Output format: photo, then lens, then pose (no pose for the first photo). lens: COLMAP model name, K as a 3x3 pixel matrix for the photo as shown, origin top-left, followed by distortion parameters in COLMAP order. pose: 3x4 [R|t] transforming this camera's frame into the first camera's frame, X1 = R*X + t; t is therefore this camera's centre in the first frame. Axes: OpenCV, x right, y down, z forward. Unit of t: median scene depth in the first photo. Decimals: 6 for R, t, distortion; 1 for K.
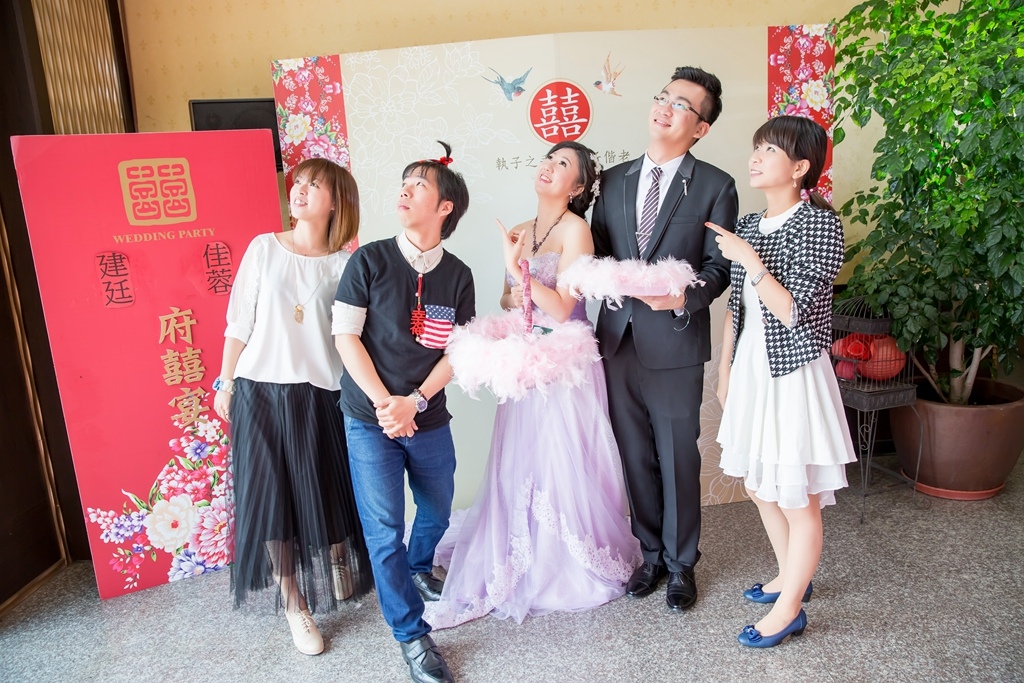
lens RADIAL K [[737.1, 0, 506.4], [0, 737.1, 348.1], [0, 0, 1]] dist [-0.103780, 0.083609]
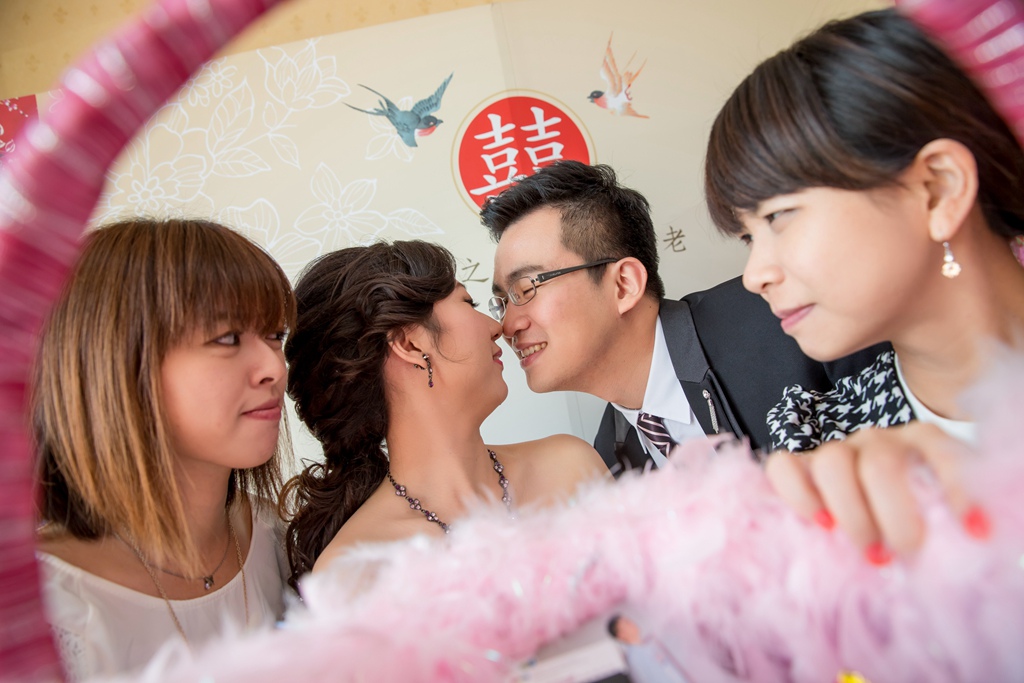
lens RADIAL K [[737.1, 0, 512.2], [0, 737.1, 325.3], [0, 0, 1]] dist [-0.103780, 0.083609]
pose [[0.989445, -0.108411, 0.096154, 0.010776], [0.131594, 0.950060, -0.282966, -0.097232], [-0.060675, 0.292632, 0.954298, 0.596919]]
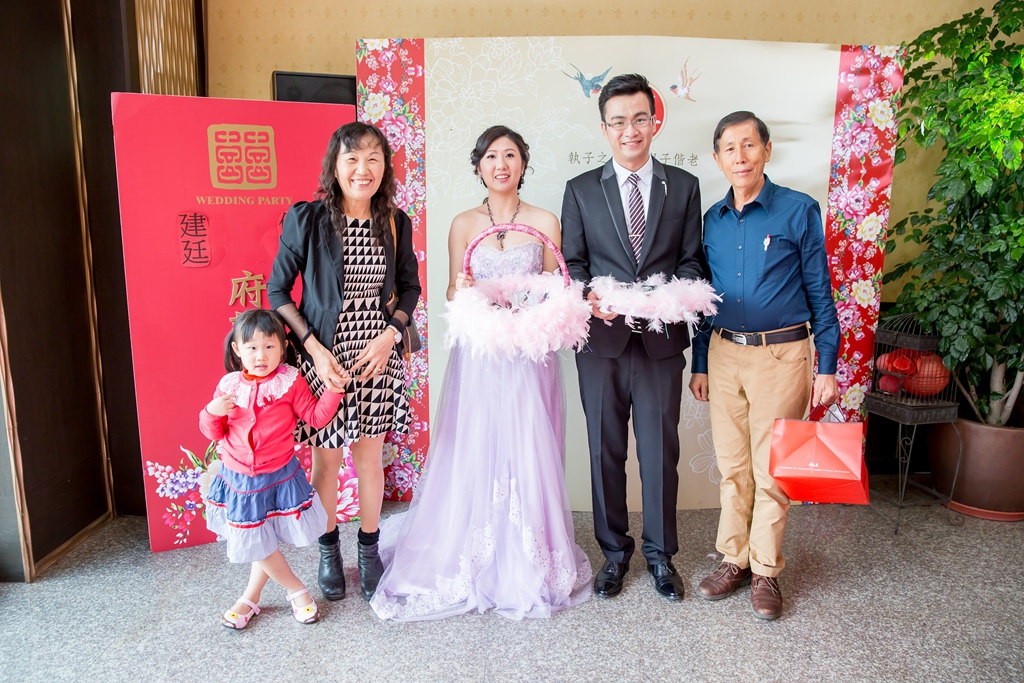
lens RADIAL K [[762.5, 0, 504.0], [0, 762.5, 347.0], [0, 0, 1]] dist [-0.097553, 0.087813]
pose [[0.997116, 0.075768, 0.004358, -0.091338], [-0.075724, 0.997084, -0.009488, 0.031776], [-0.005065, 0.009131, 0.999945, -0.062161]]
